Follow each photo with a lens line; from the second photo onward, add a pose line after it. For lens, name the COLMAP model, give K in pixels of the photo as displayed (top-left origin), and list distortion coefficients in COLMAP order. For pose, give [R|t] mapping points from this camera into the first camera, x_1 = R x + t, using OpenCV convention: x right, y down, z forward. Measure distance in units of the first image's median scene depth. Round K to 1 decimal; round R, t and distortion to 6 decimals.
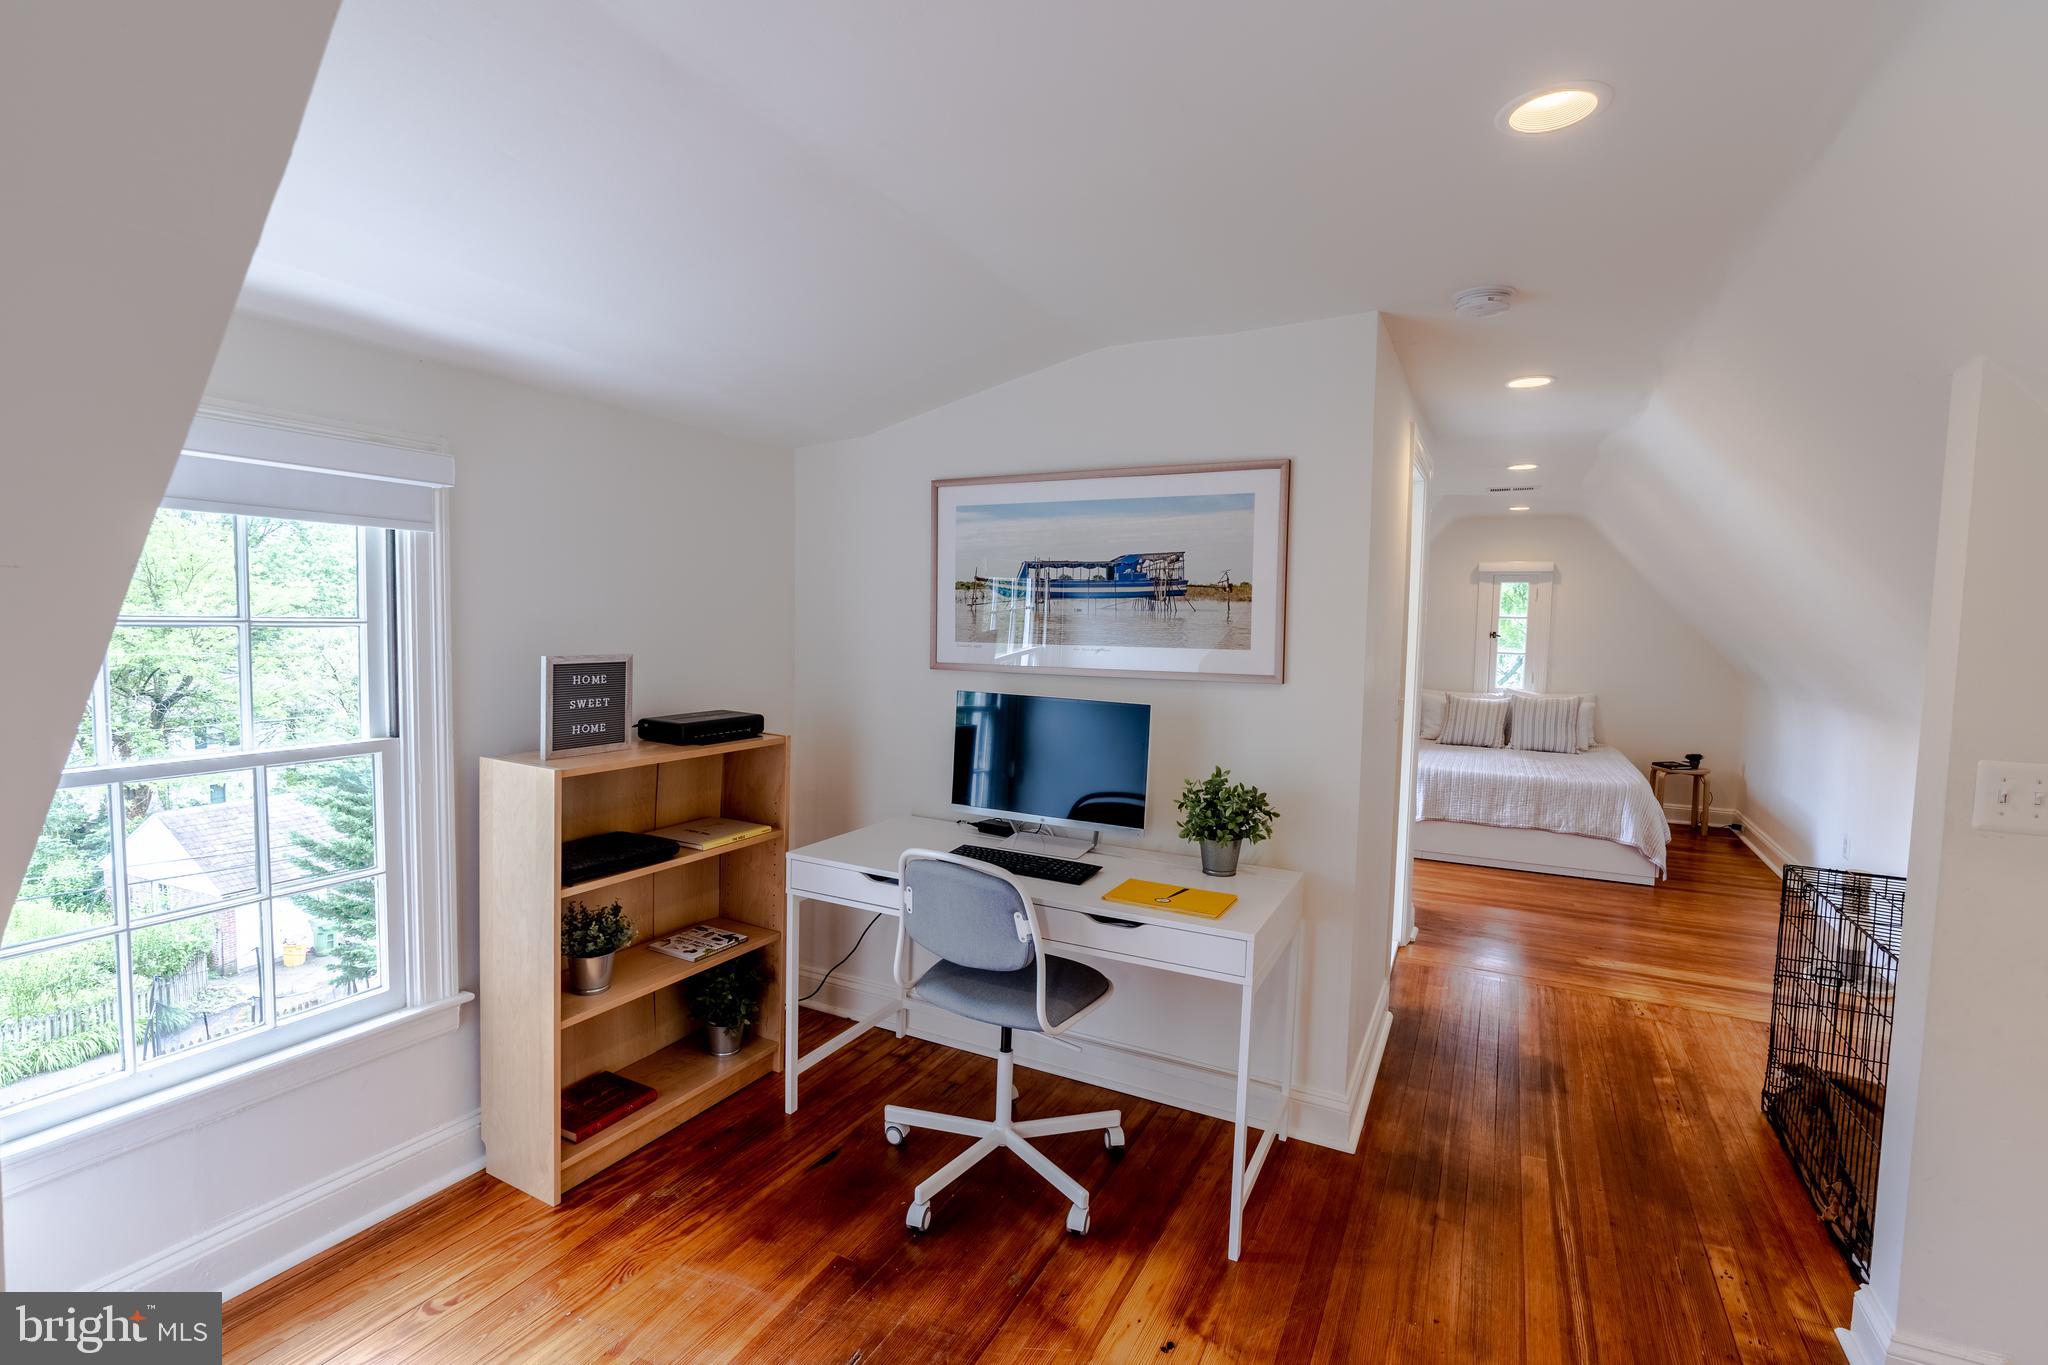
lens RADIAL K [[930.5, 0, 1032.5], [0, 930.5, 682.3], [0, 0, 1]] dist [-0.006603, 0.000507]
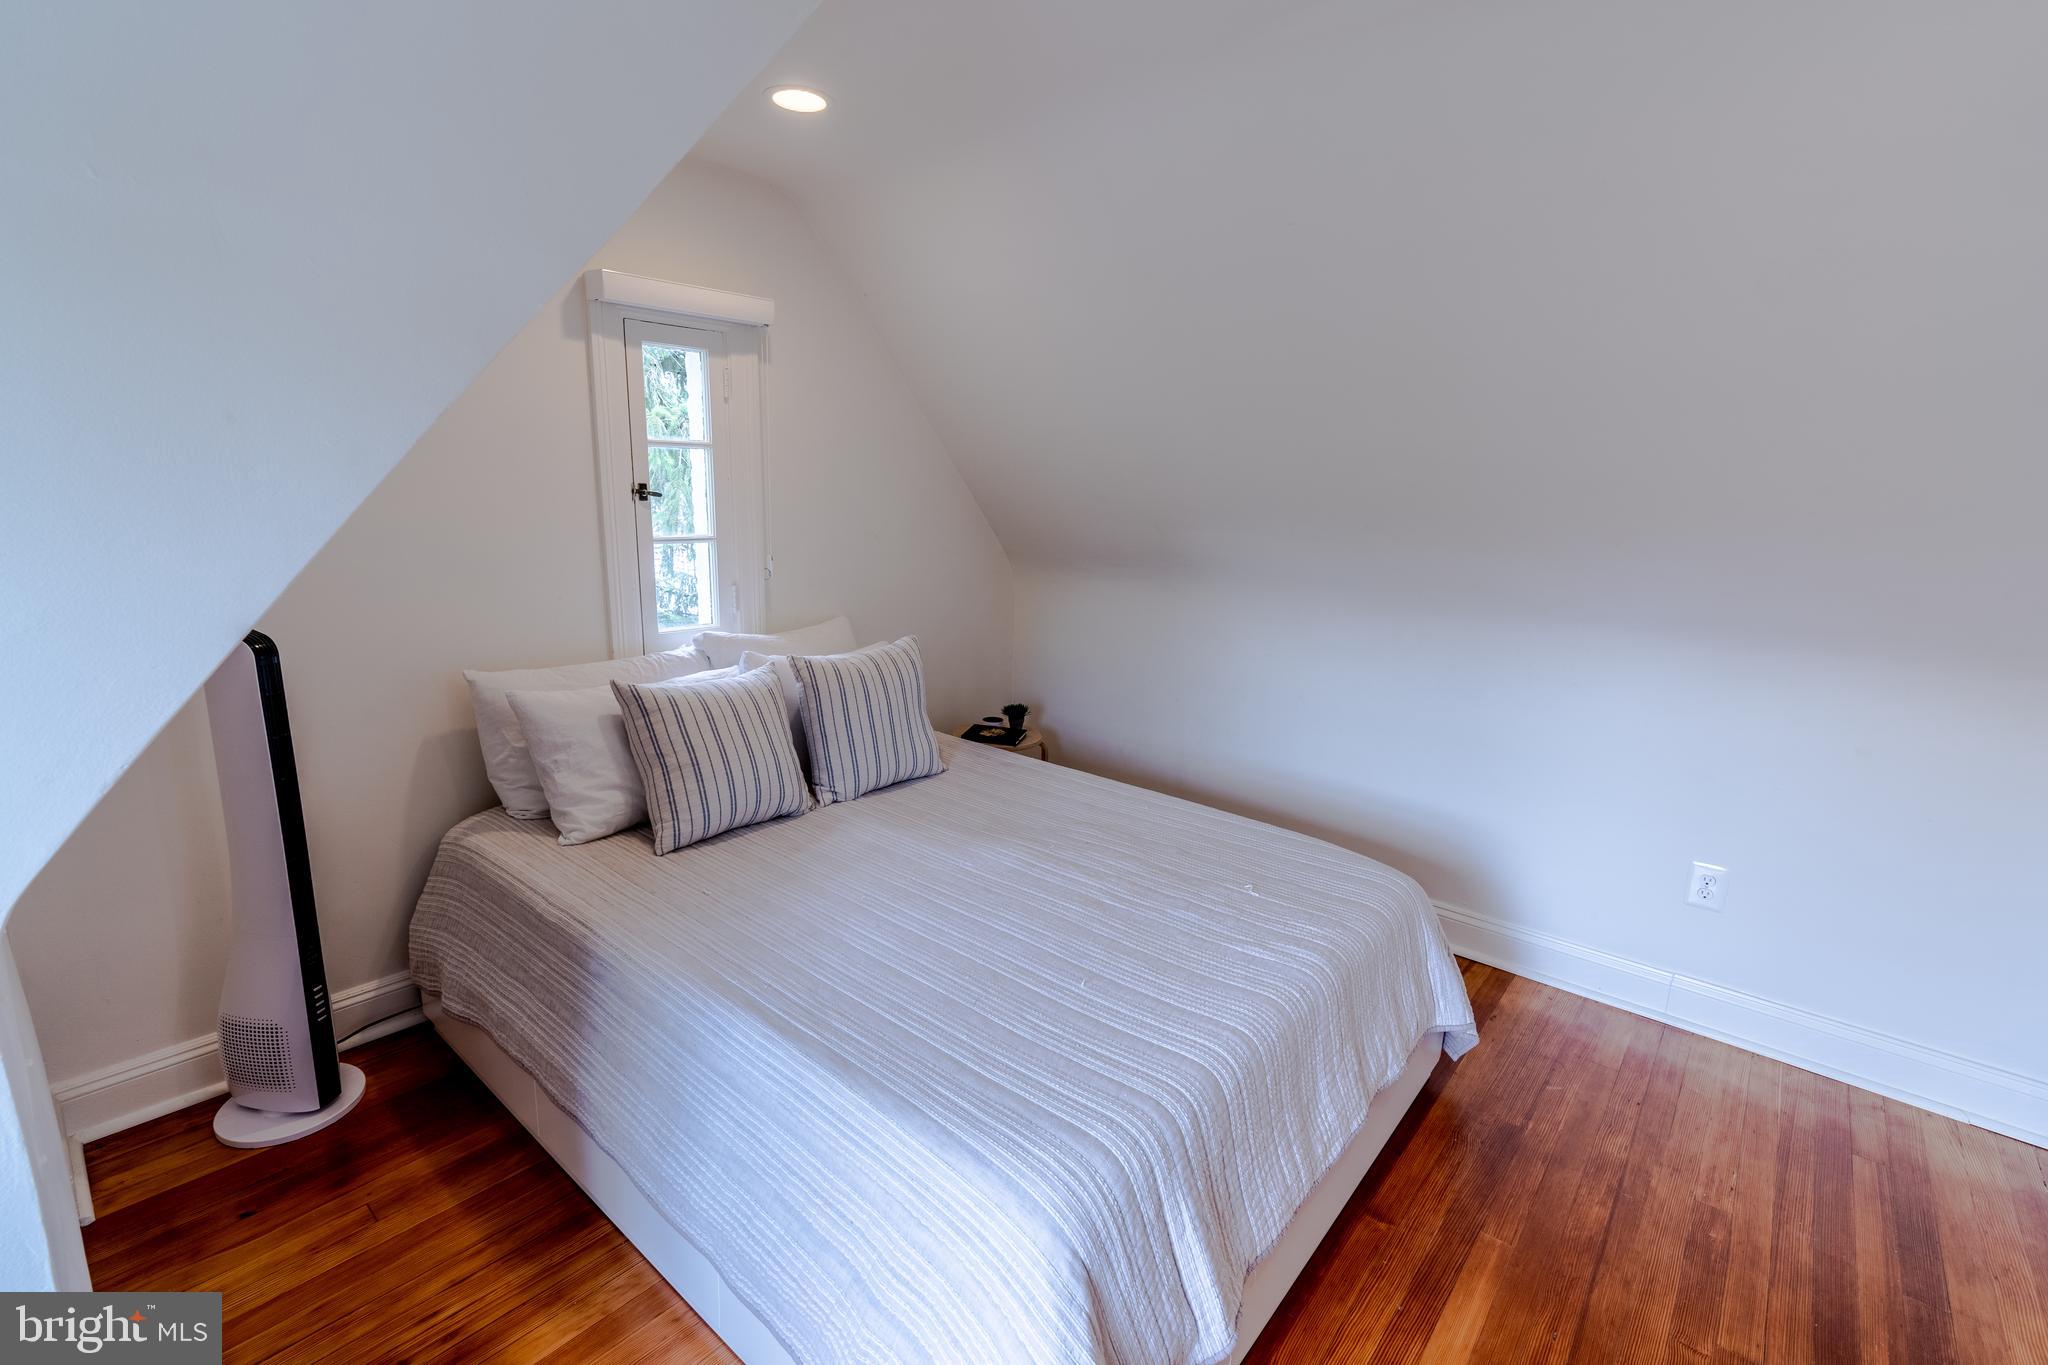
lens RADIAL K [[930.5, 0, 1032.5], [0, 930.5, 682.3], [0, 0, 1]] dist [-0.006603, 0.000507]
pose [[0.231811, -0.221478, 0.947212, 0.189812], [0.046507, 0.975146, 0.216628, -0.054952], [-0.971649, -0.006164, 0.236350, 0.843416]]
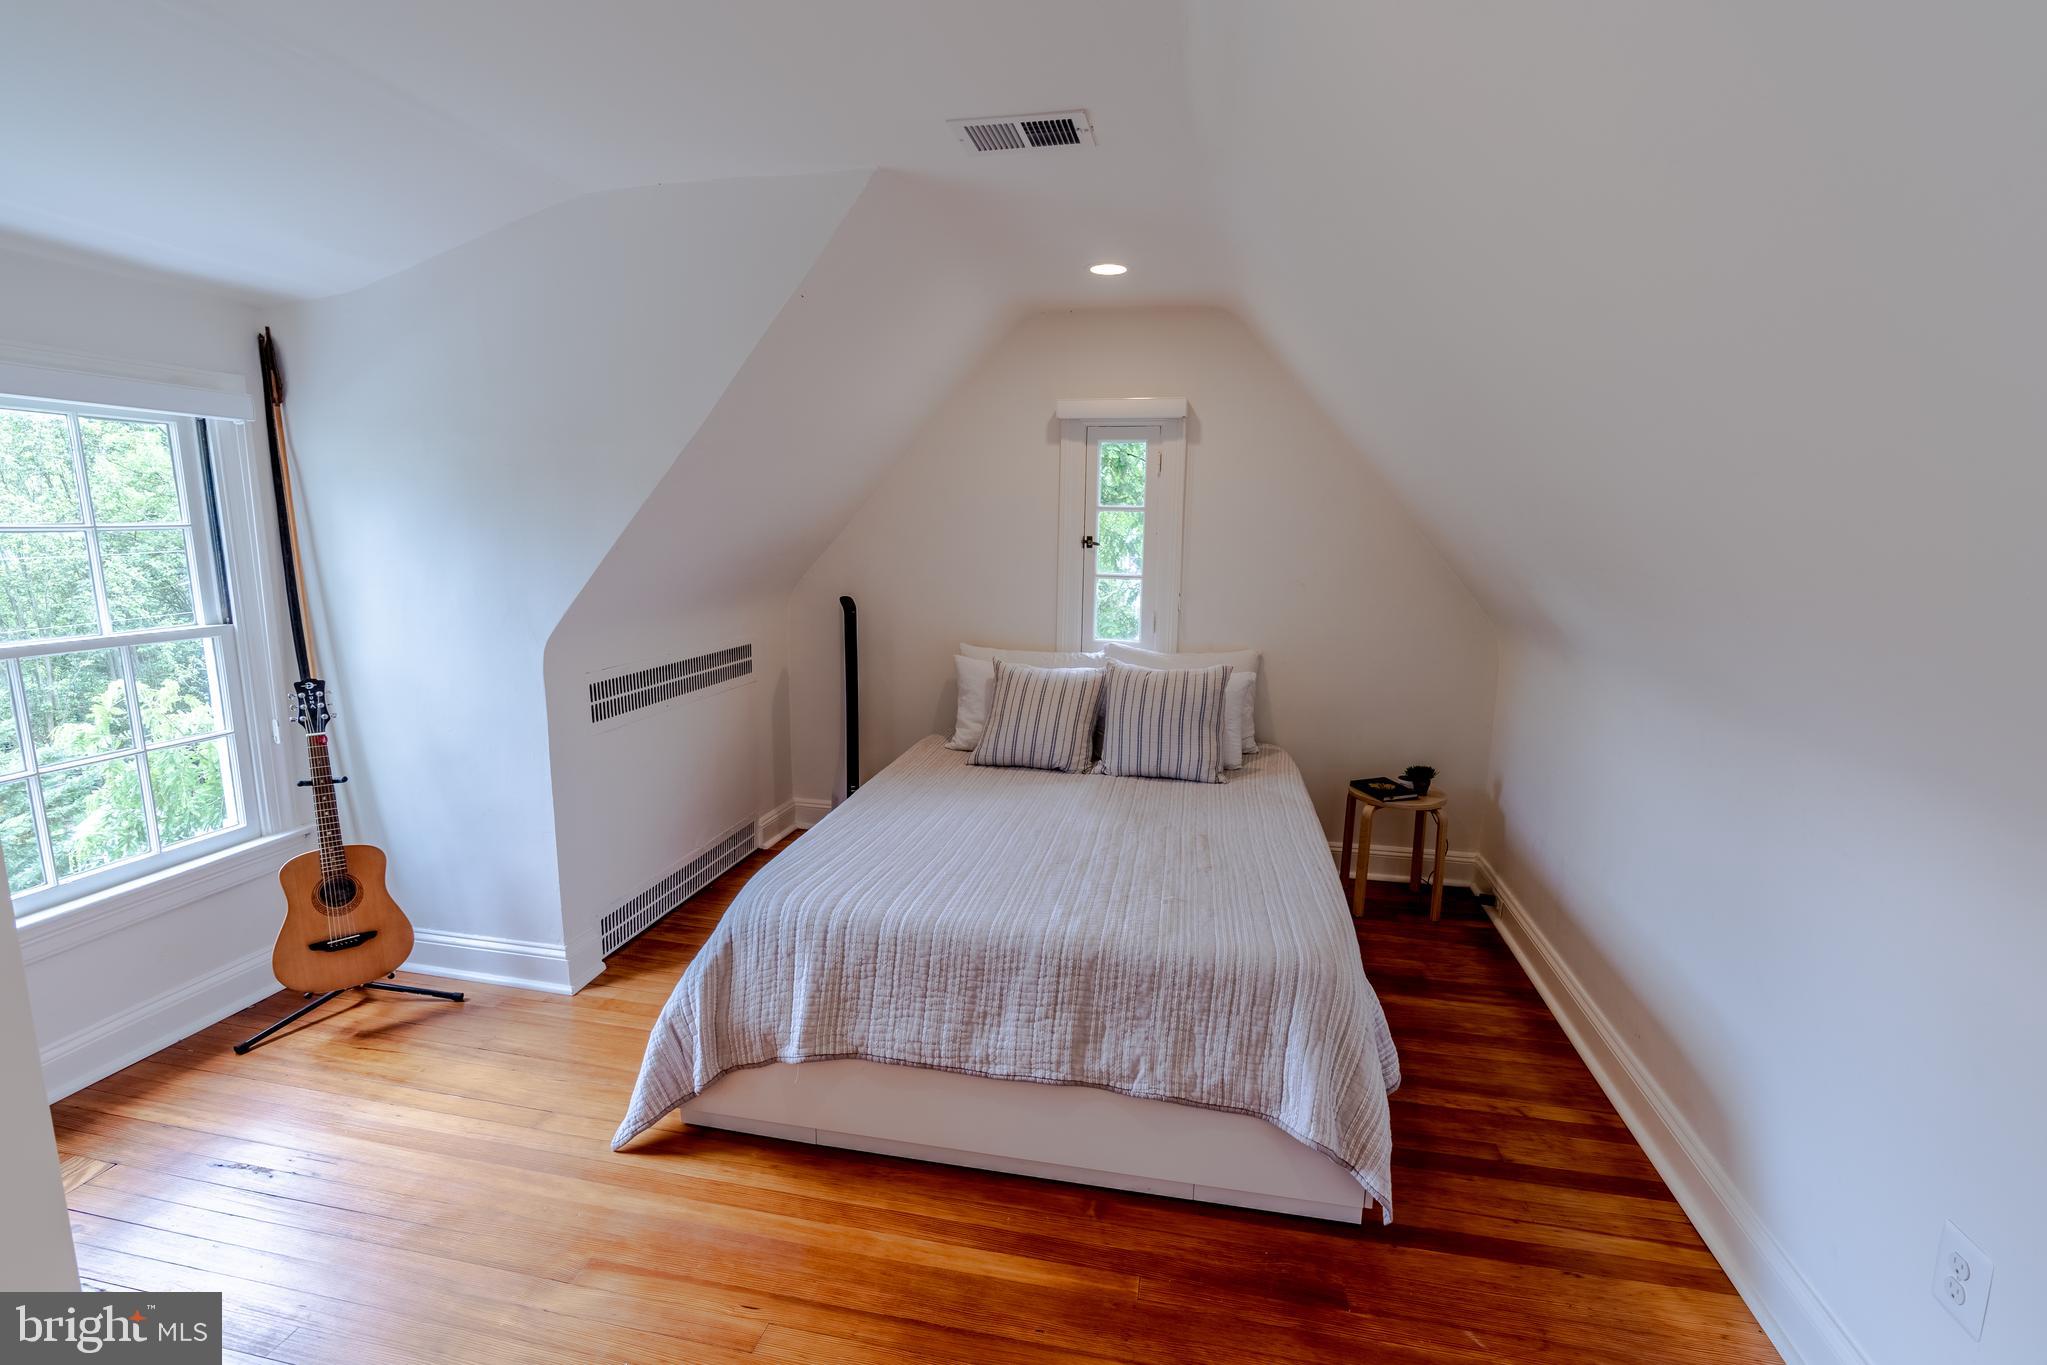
lens RADIAL K [[935.2, 0, 1023.5], [0, 935.2, 682.5], [0, 0, 1]] dist [-0.004956, 0.001395]
pose [[0.964743, -0.045725, 0.259193, 0.351810], [0.019714, 0.994581, 0.102082, -0.029285], [-0.262456, -0.093373, 0.960416, 0.541461]]
